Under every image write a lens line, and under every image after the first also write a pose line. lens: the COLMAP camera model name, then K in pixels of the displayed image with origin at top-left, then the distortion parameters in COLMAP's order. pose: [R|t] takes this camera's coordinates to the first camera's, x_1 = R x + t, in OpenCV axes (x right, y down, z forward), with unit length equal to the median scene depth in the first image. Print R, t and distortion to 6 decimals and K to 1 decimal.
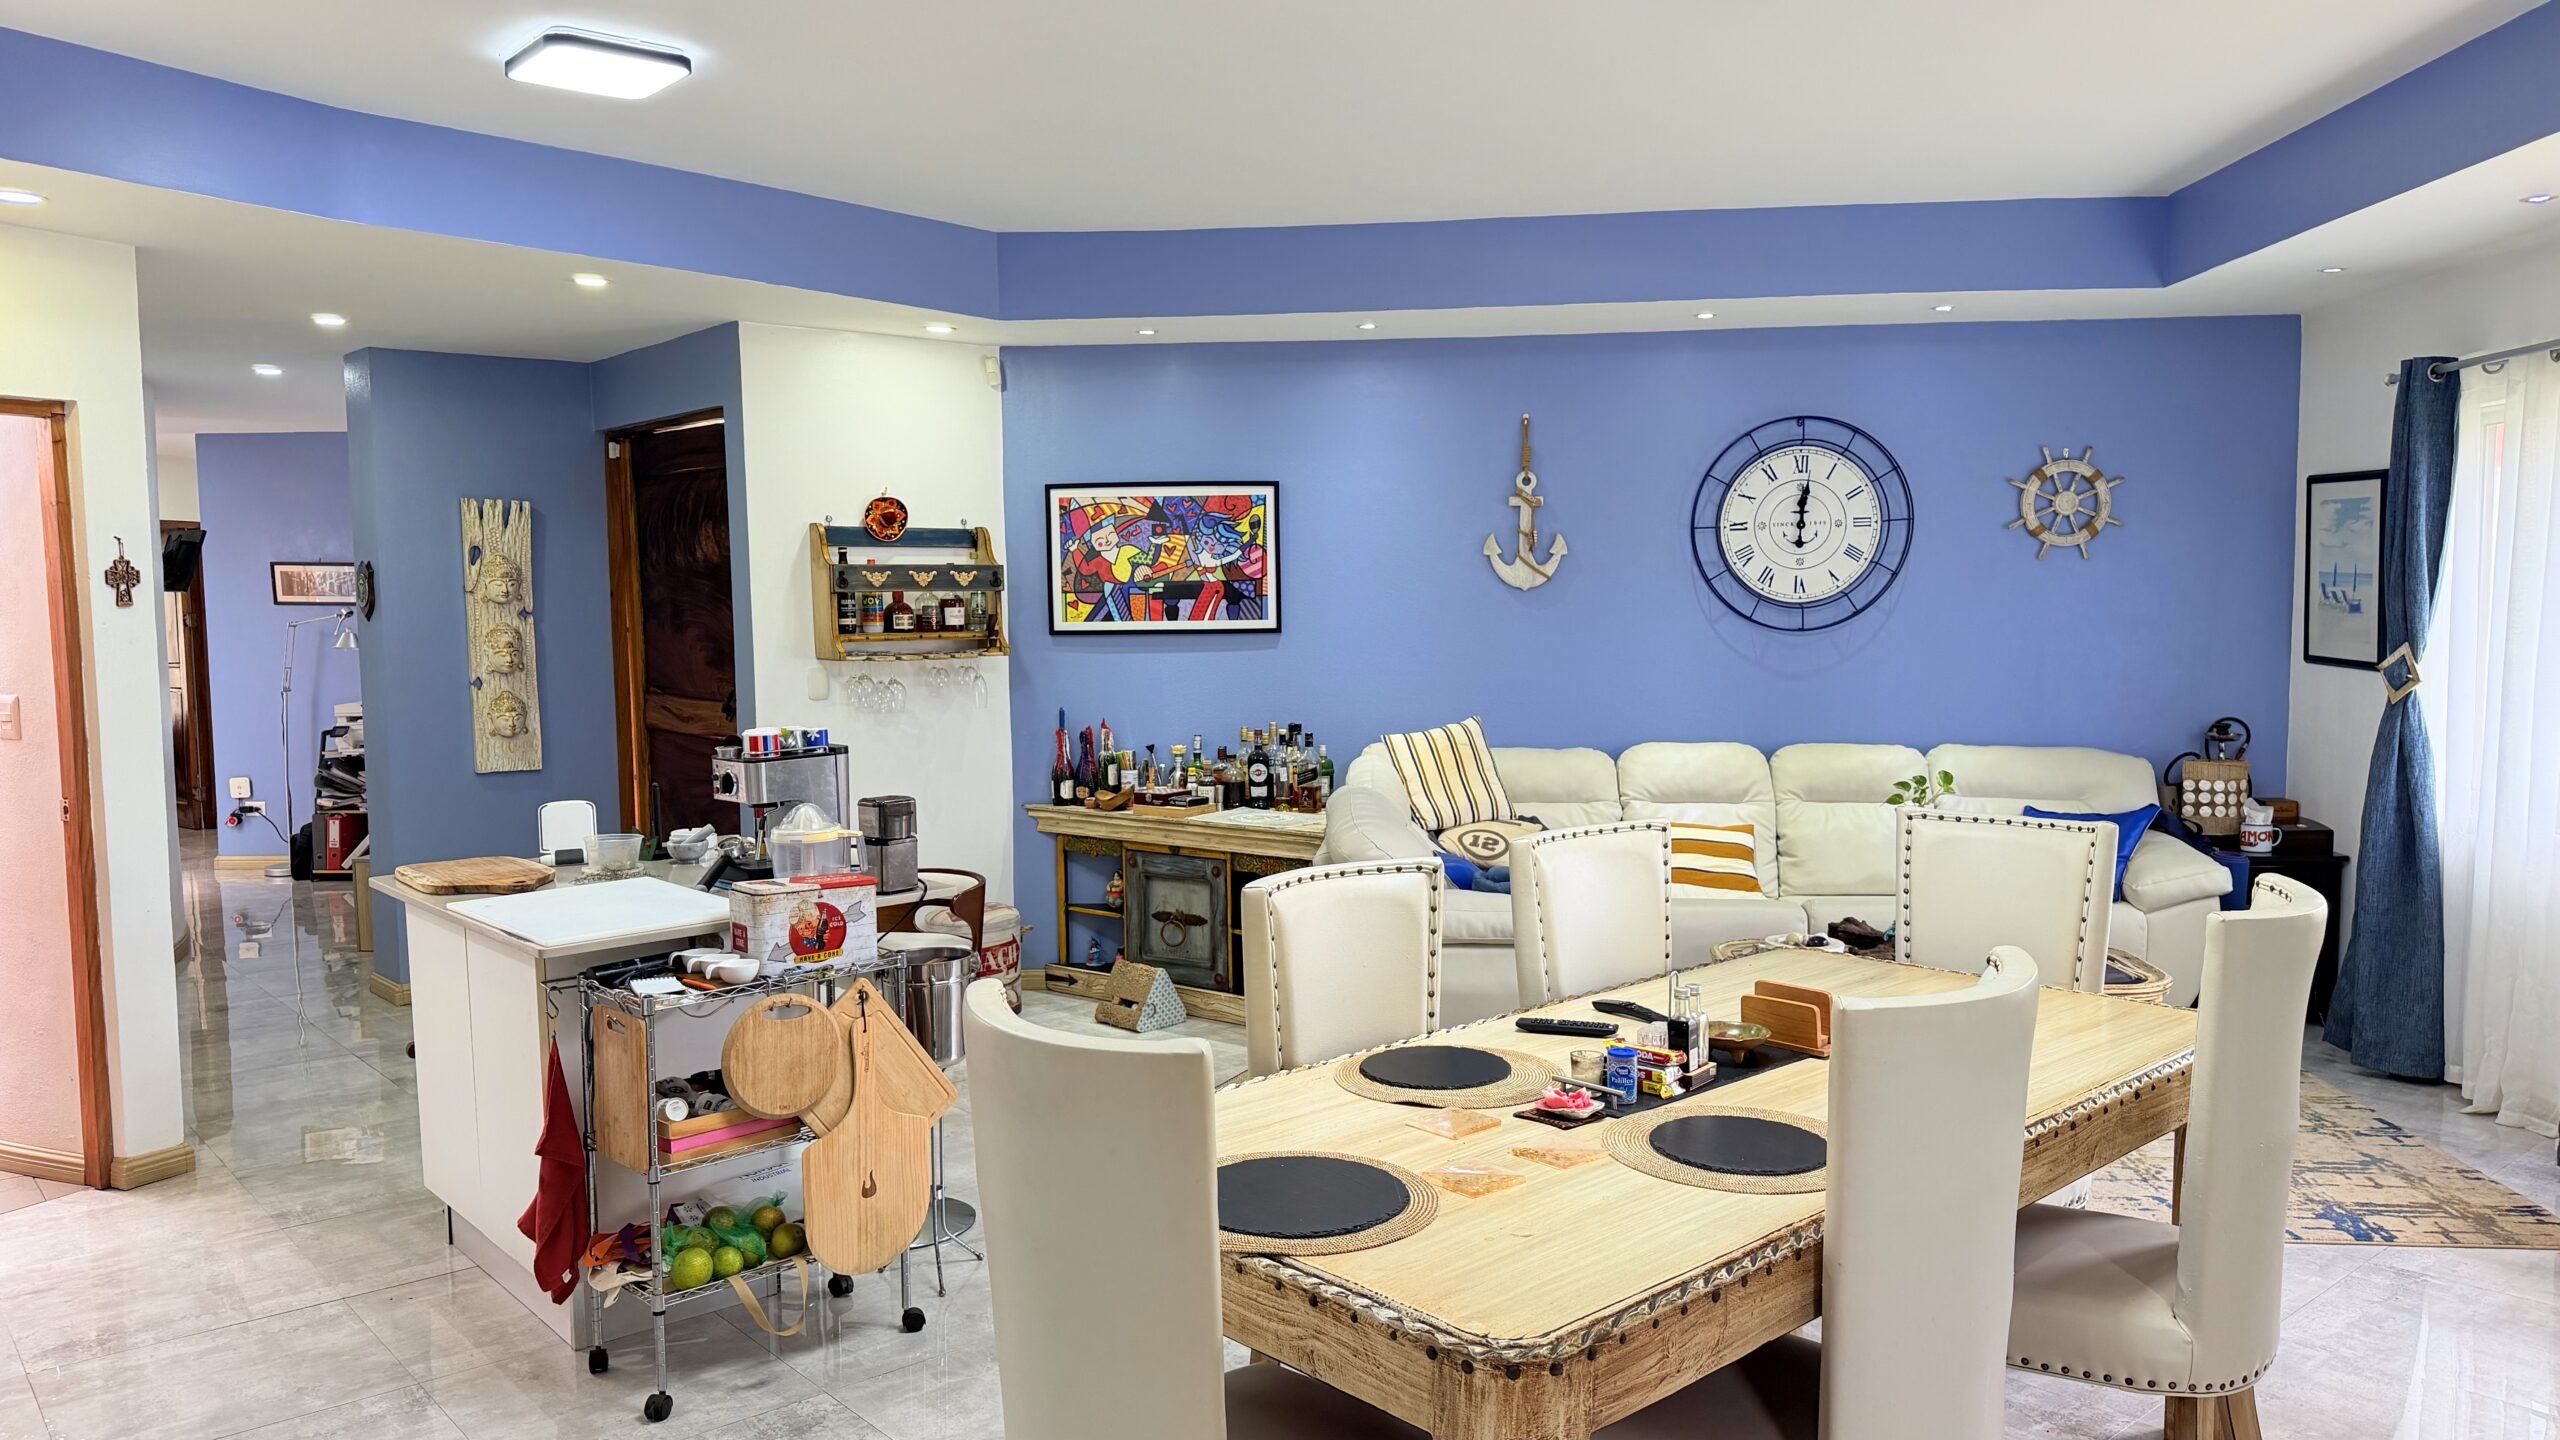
lens RADIAL K [[1795.6, 0, 1272.1], [0, 1795.6, 727.3], [0, 0, 1]] dist [0.035346, -0.022988]
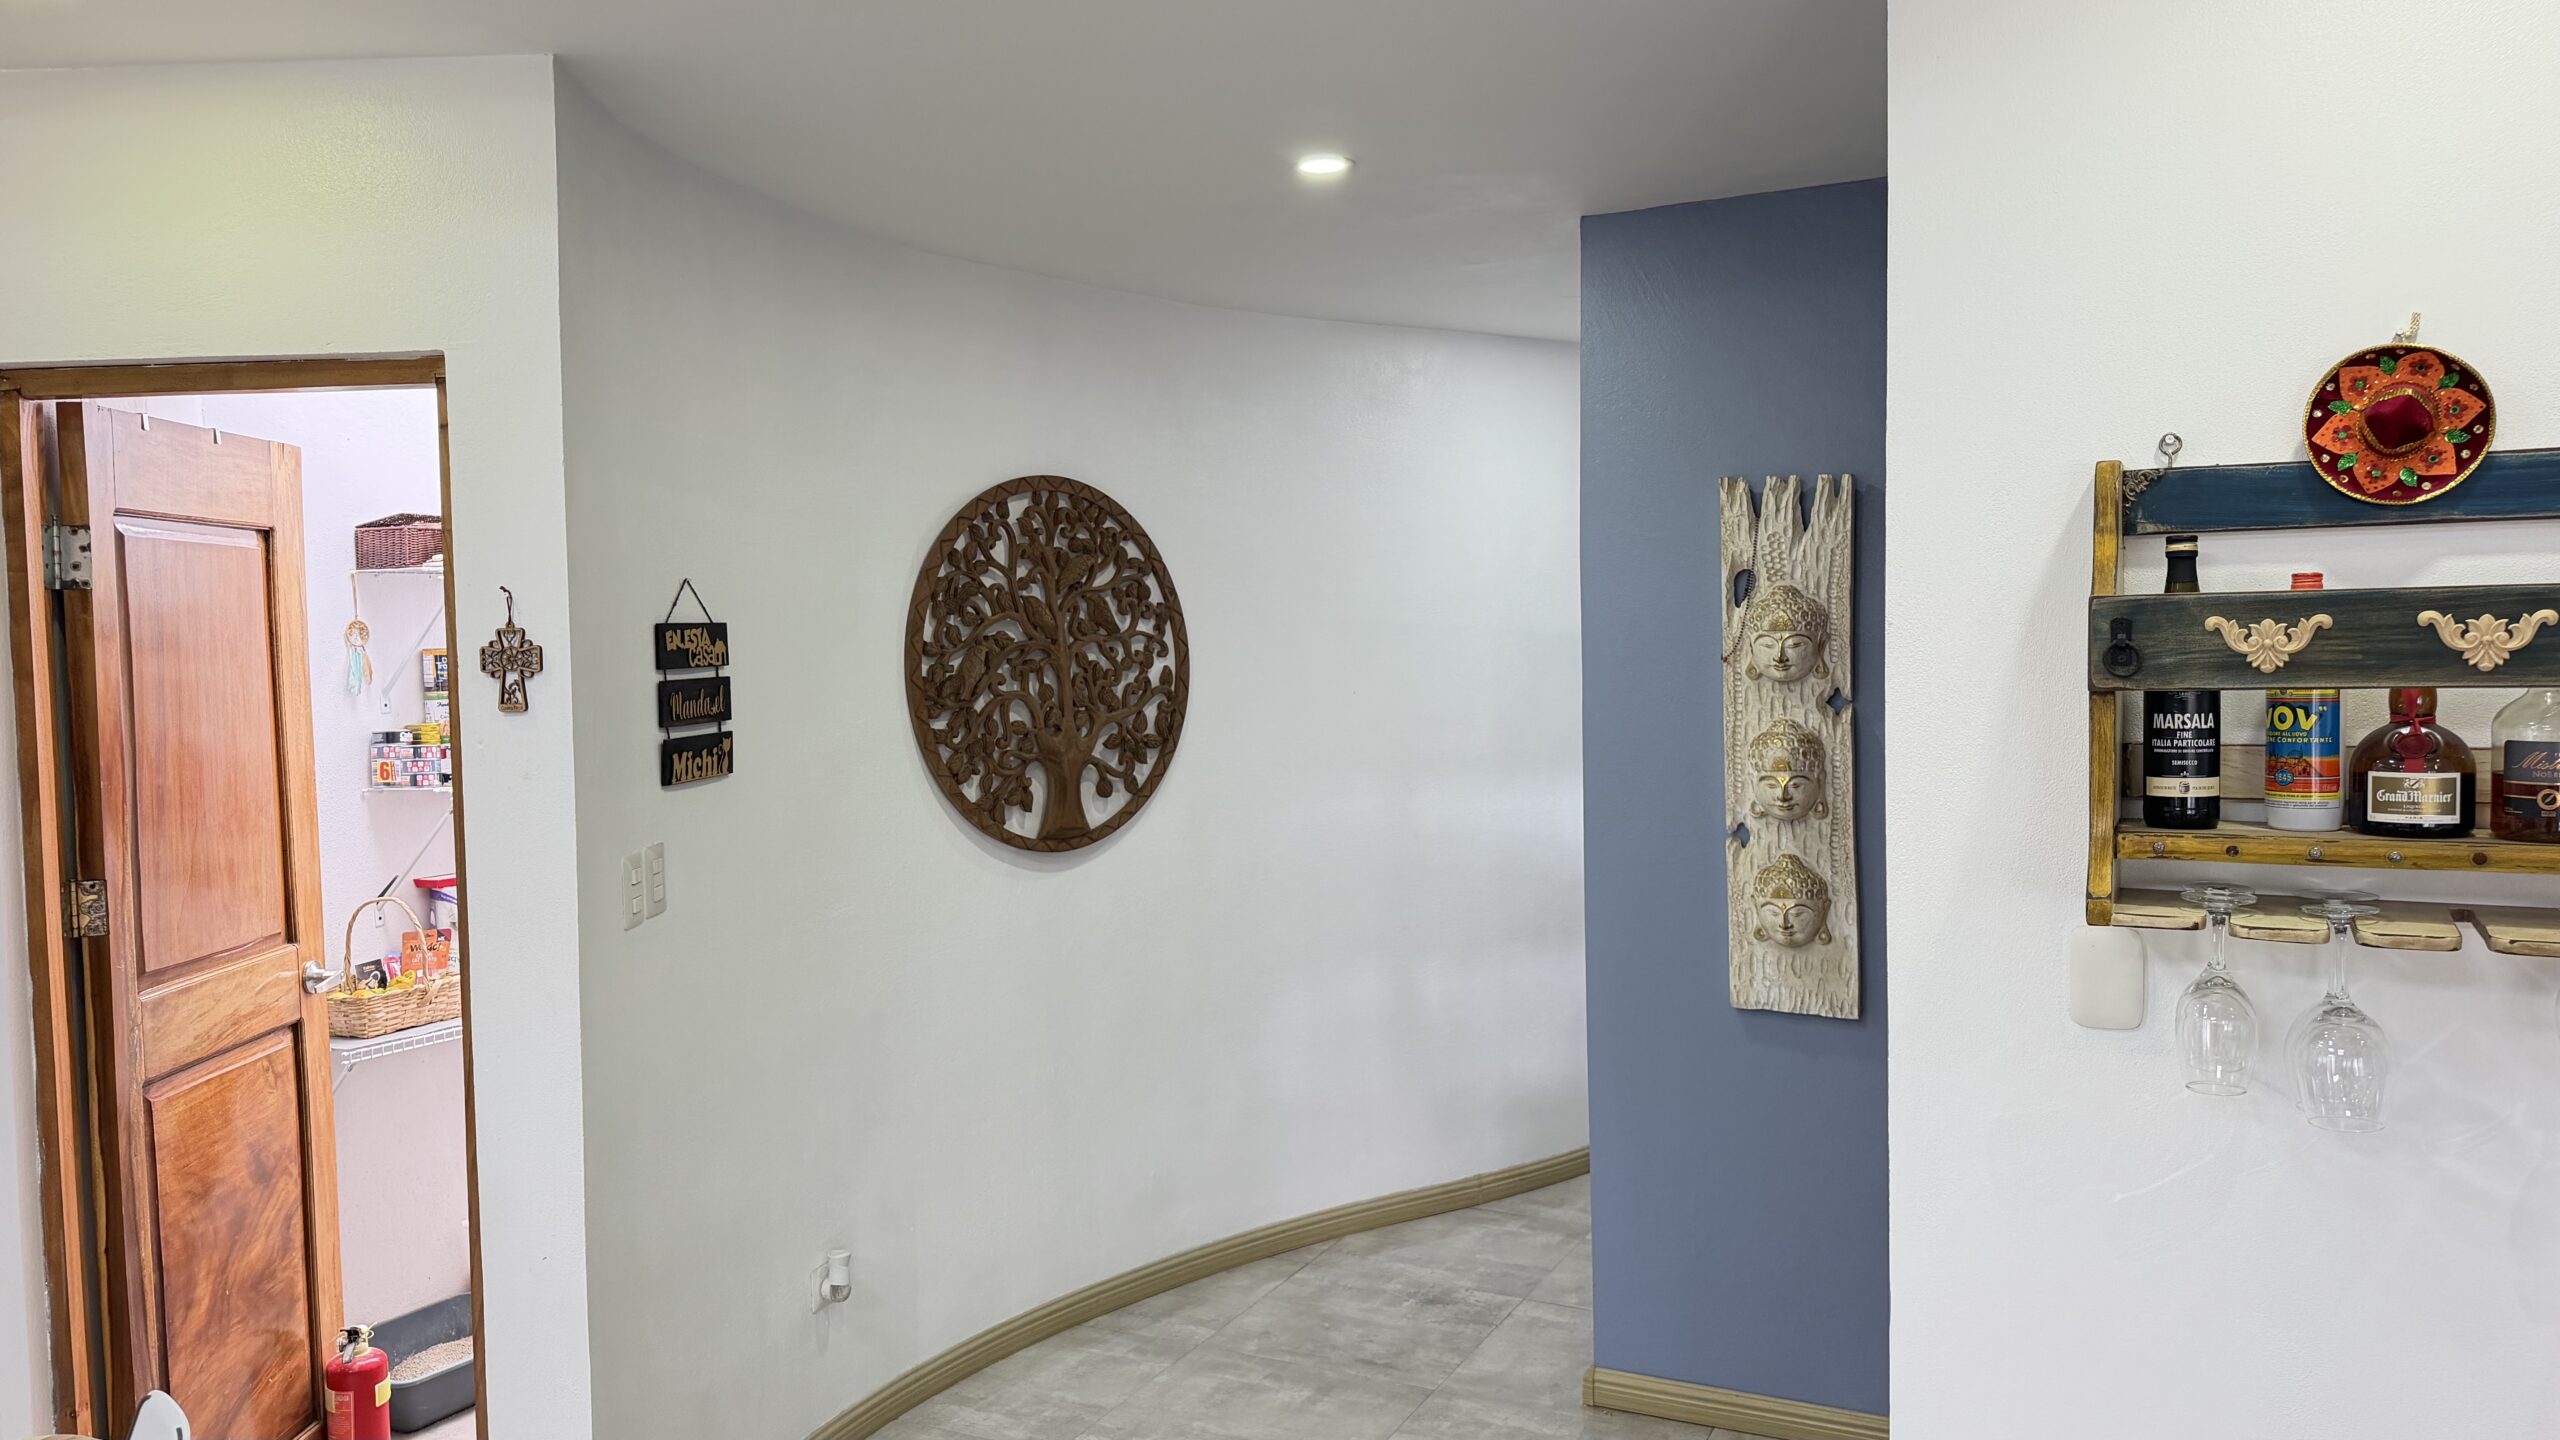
lens RADIAL K [[1795.6, 0, 1285.9], [0, 1795.6, 727.8], [0, 0, 1]] dist [0.035346, -0.022988]
pose [[0.391846, 0.048710, -0.918740, -0.019985], [-0.058558, 0.997893, 0.027932, -0.066731], [0.918165, 0.042855, 0.393873, 0.731900]]
